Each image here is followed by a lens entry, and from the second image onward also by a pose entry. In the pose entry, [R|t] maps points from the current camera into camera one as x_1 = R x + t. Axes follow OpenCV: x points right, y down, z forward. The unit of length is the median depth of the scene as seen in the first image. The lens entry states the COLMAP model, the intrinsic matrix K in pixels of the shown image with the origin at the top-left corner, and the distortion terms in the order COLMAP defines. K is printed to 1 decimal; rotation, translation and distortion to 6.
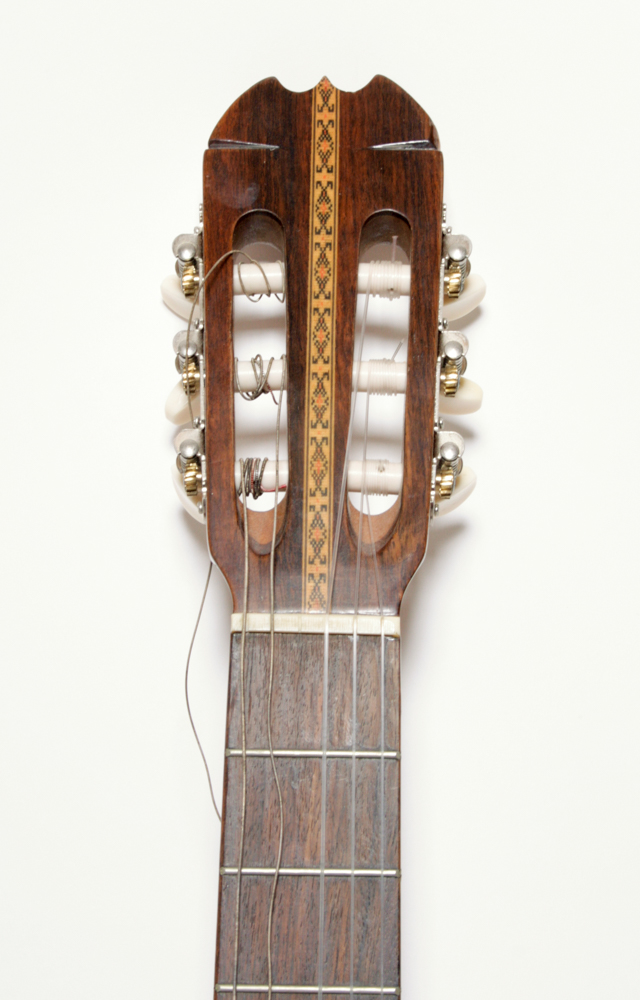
lens RADIAL K [[2747.7, 0, 319.8], [0, 2747.7, 496.3], [0, 0, 1]] dist [0.198552, 0.000000]
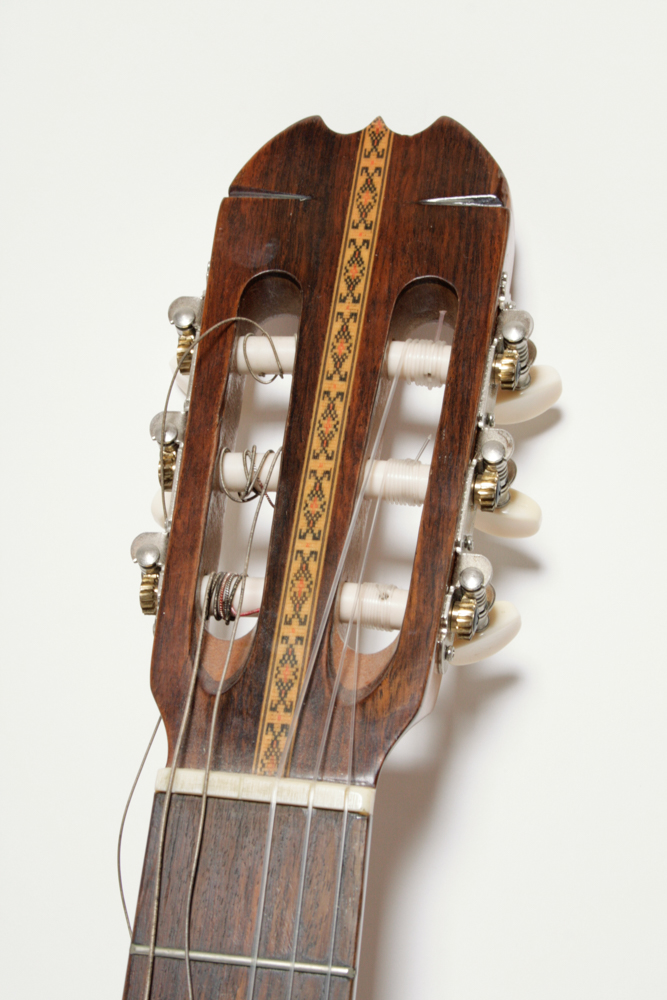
lens RADIAL K [[2361.7, 0, 326.1], [0, 2361.7, 500.7], [0, 0, 1]] dist [0.096846, 0.000000]
pose [[0.982333, 0.055858, -0.178613, 0.123408], [-0.067654, 0.995864, -0.060645, 0.004795], [0.174487, 0.071657, 0.982049, 0.332094]]
